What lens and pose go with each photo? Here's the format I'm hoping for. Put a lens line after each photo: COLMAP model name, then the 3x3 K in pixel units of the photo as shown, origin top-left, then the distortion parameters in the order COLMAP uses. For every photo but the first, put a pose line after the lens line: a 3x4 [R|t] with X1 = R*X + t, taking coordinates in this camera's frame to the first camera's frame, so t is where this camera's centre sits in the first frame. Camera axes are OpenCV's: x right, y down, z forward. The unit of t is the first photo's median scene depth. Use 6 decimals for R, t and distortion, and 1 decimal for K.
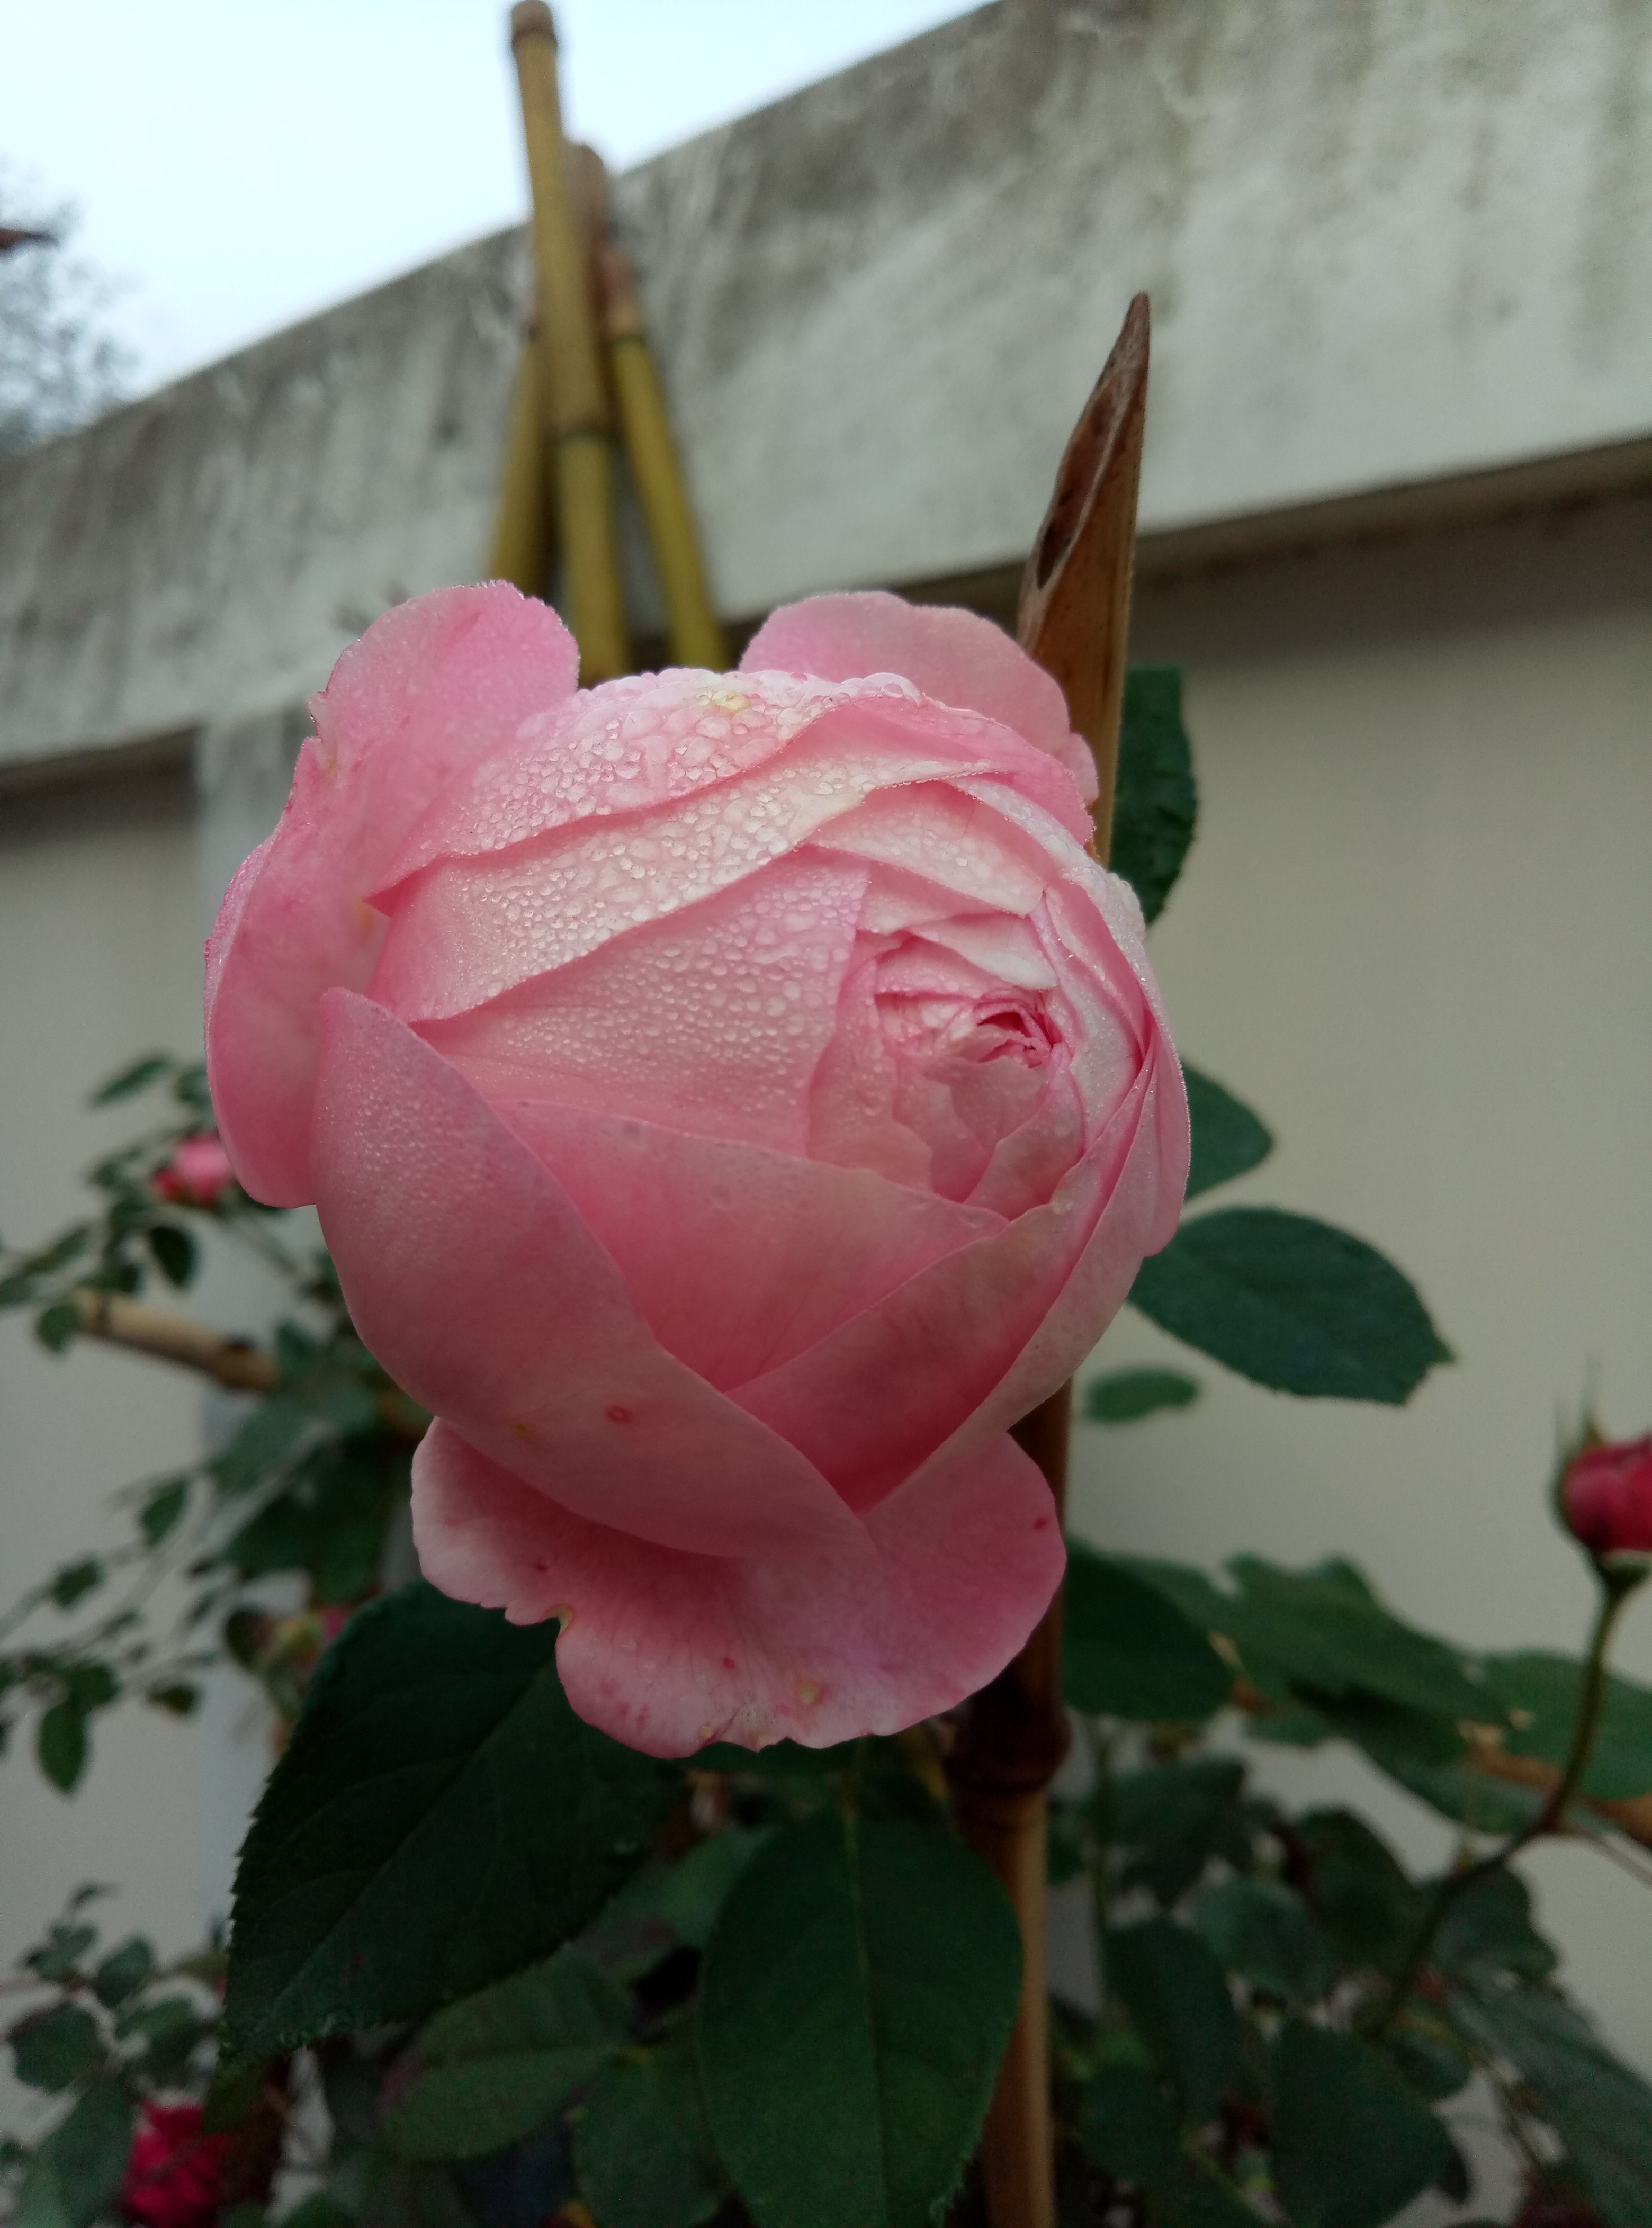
lens RADIAL K [[1822.2, 0, 830.1], [0, 1822.2, 1120.4], [0, 0, 1]] dist [-0.021136, 0.039070]
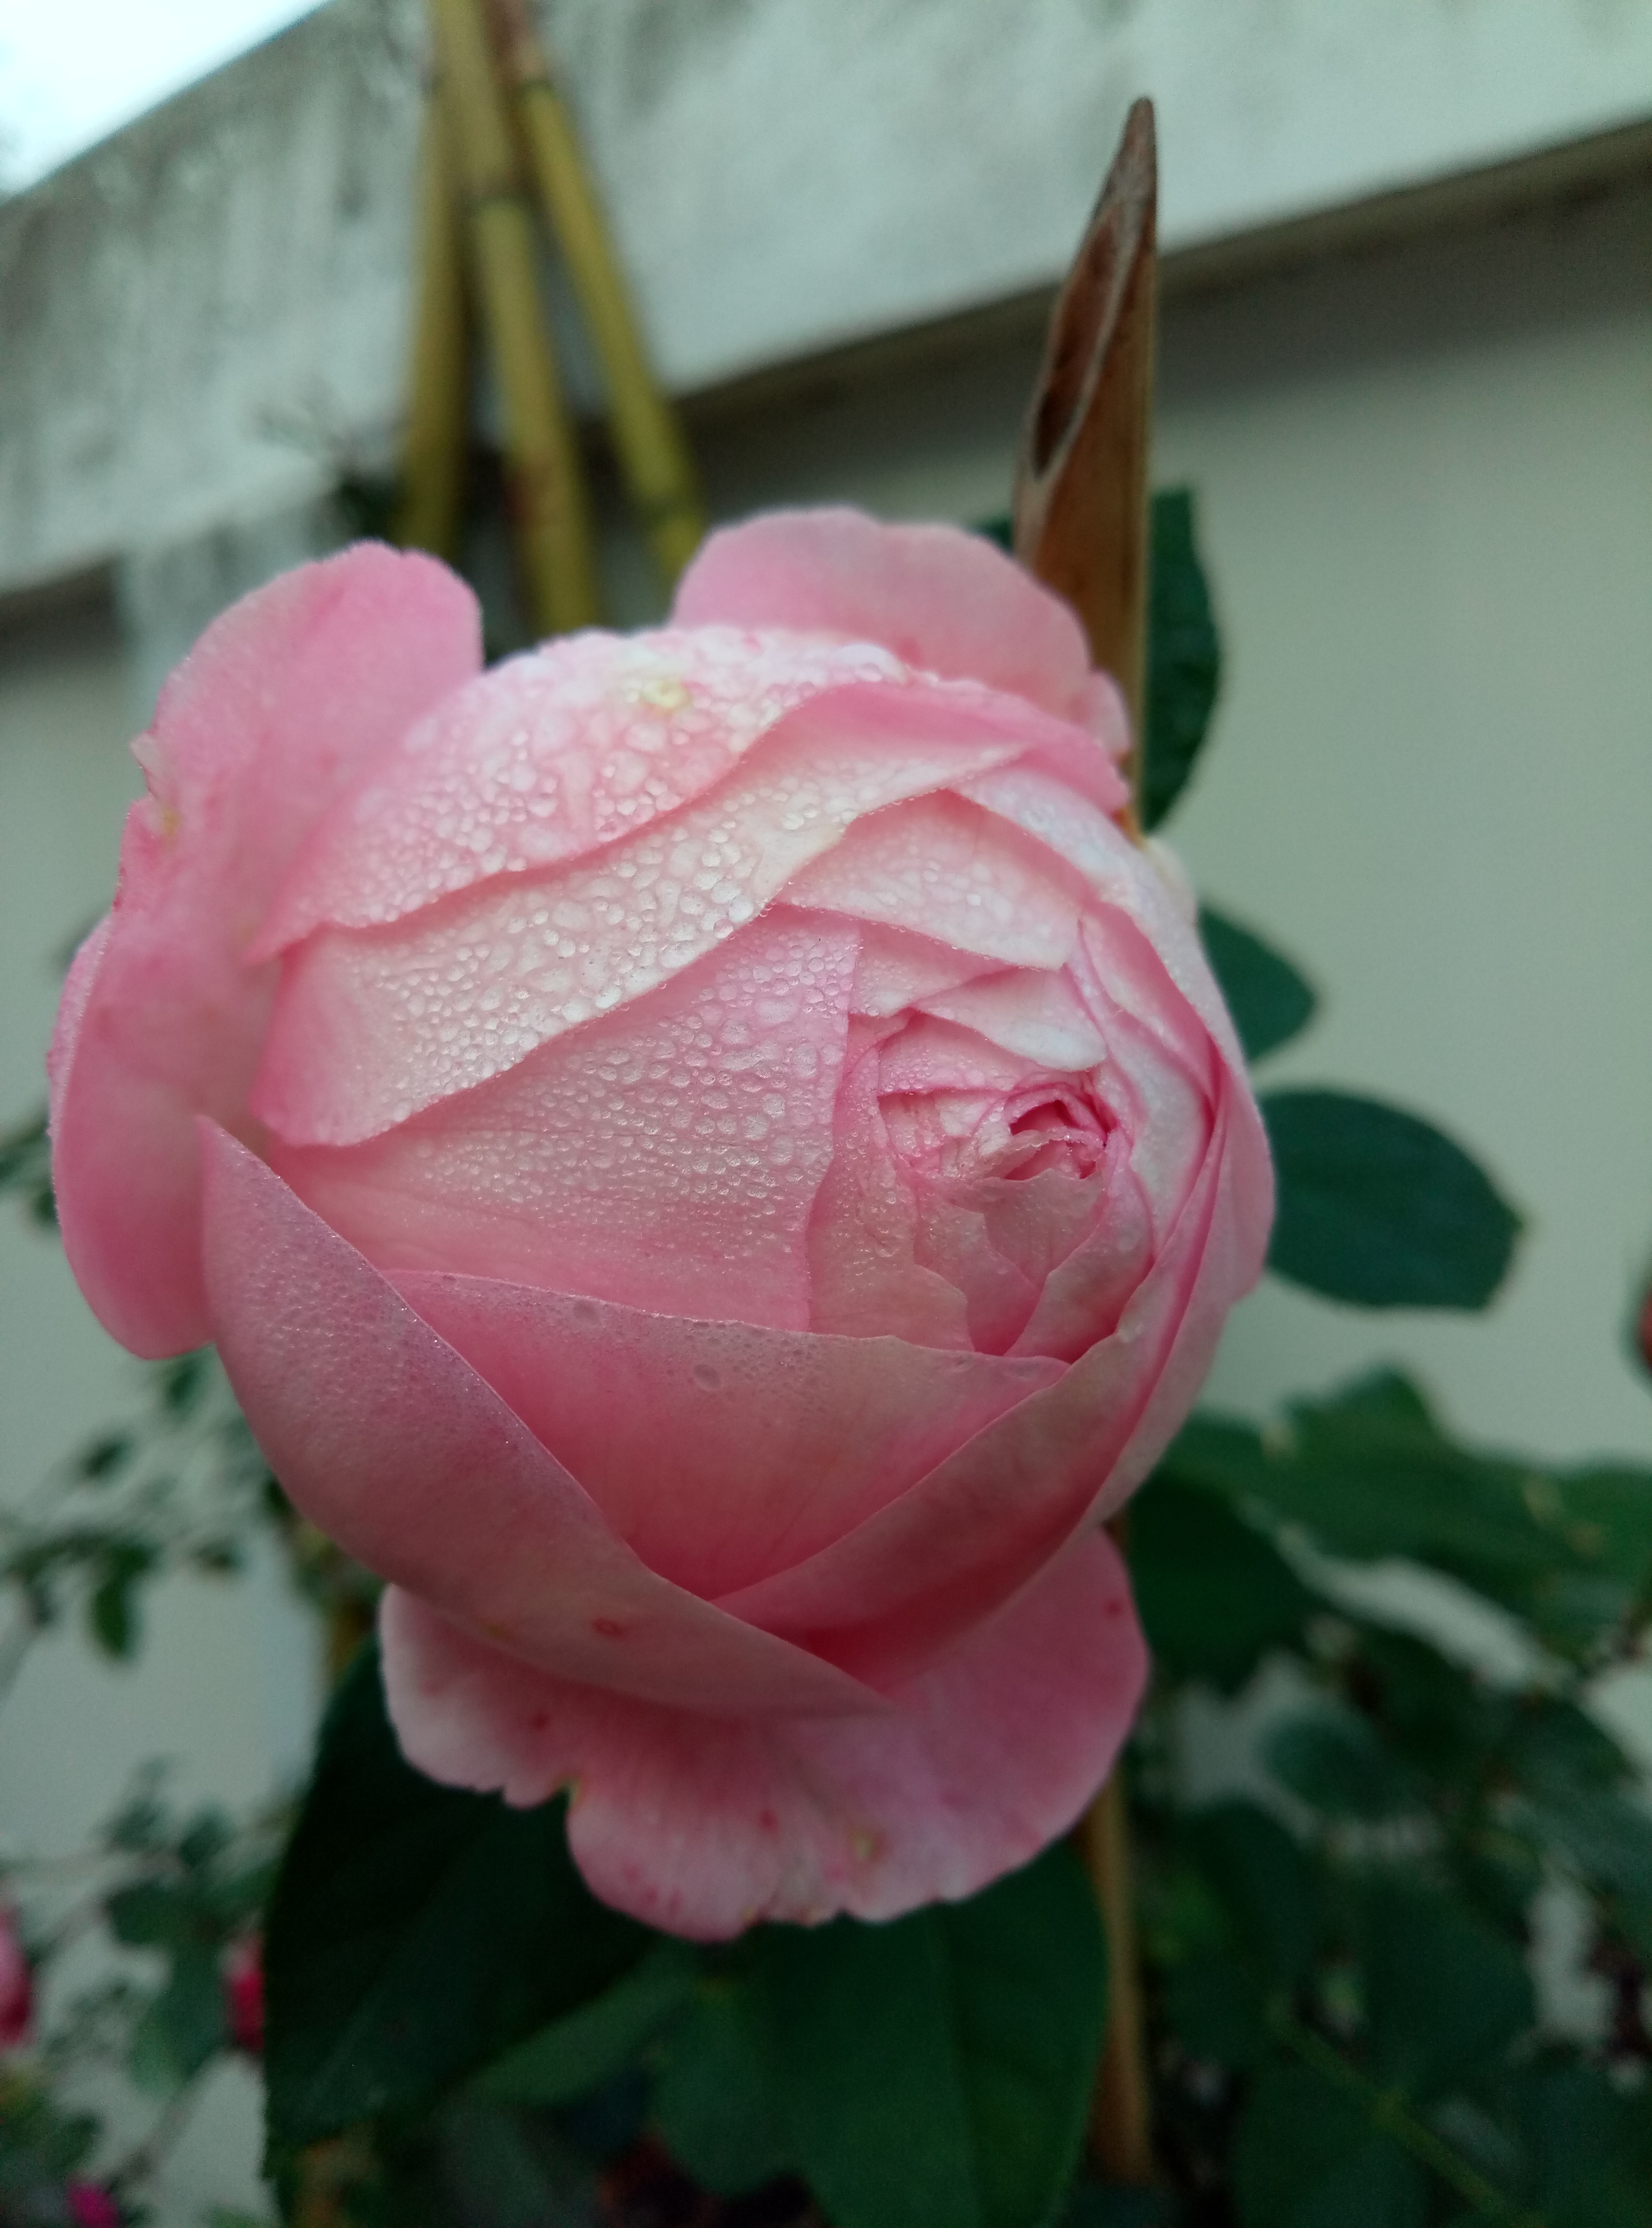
lens RADIAL K [[1843.8, 0, 851.6], [0, 1843.8, 1113.8], [0, 0, 1]] dist [-0.031377, -0.002202]
pose [[0.996693, -0.081173, 0.003830, 0.008579], [0.080066, 0.988978, 0.124547, -0.153930], [-0.013898, -0.123829, 0.992206, 0.197253]]
